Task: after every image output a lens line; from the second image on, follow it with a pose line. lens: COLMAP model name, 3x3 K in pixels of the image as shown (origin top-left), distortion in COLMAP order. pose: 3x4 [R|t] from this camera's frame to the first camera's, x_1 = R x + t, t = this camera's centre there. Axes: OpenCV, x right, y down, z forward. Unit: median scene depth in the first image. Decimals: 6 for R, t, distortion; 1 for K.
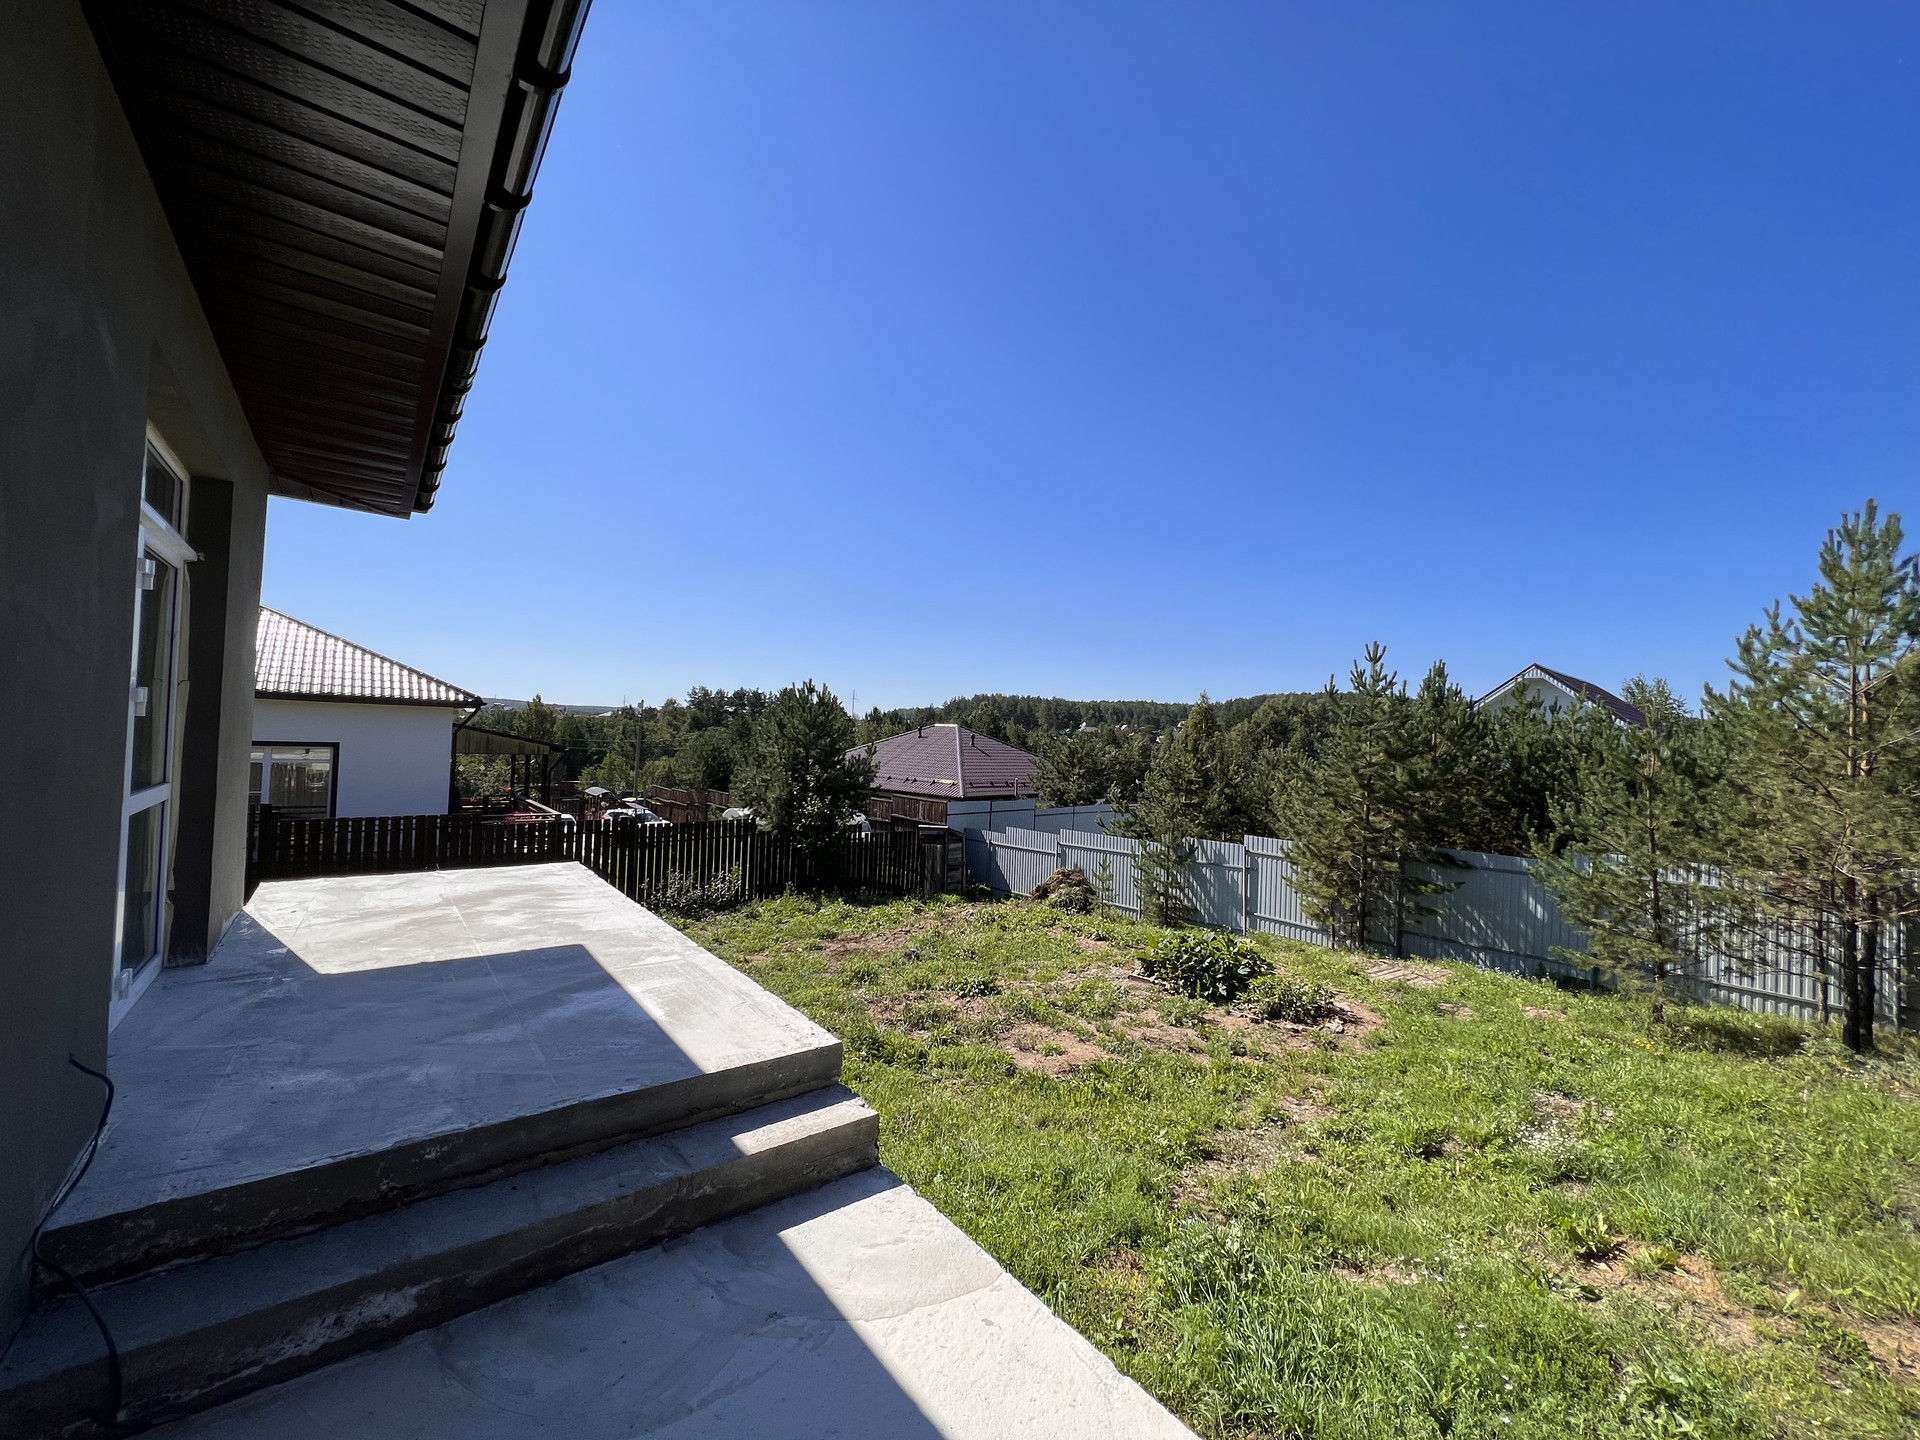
lens RADIAL K [[767.8, 0, 958.2], [0, 767.8, 717.9], [0, 0, 1]] dist [-0.000619, -0.000413]
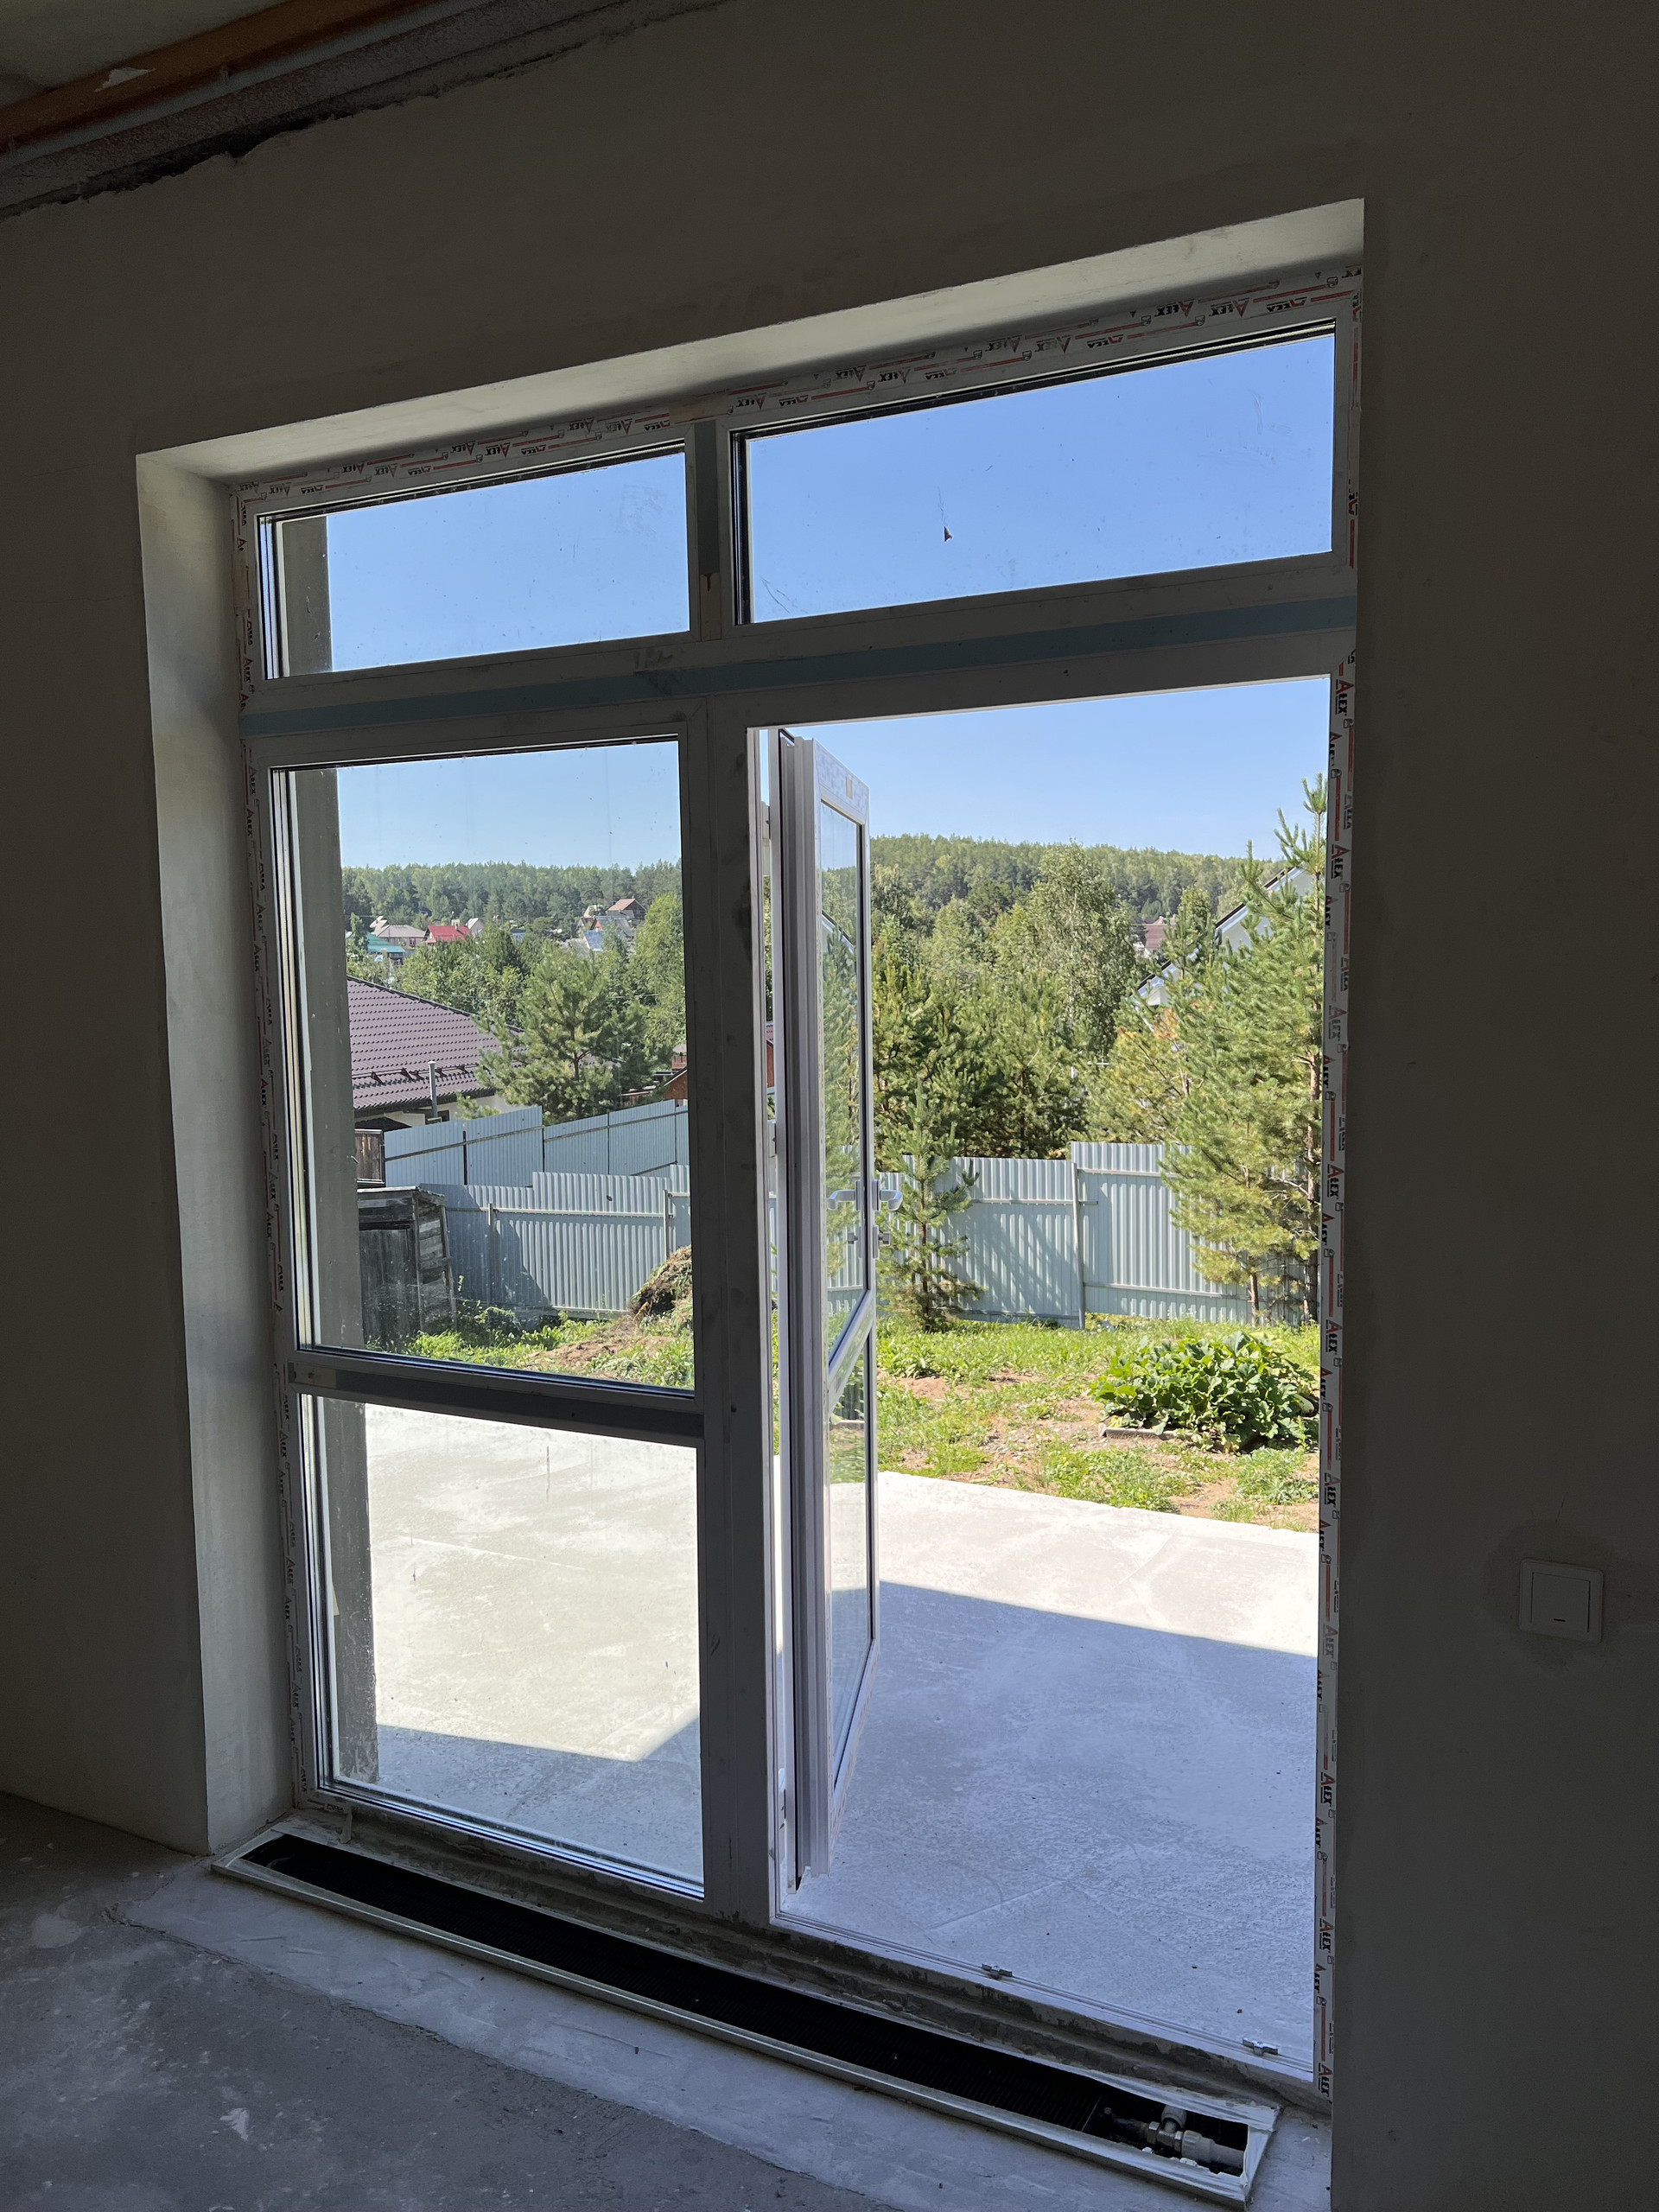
lens RADIAL K [[1660.0, 0, 836.8], [0, 1660.0, 1099.6], [0, 0, 1]] dist [0.015086, 0.000310]
pose [[0.906780, -0.087755, 0.412371, -0.262520], [0.038503, 0.991247, 0.126278, -0.030493], [-0.419843, -0.098628, 0.902222, 0.037458]]
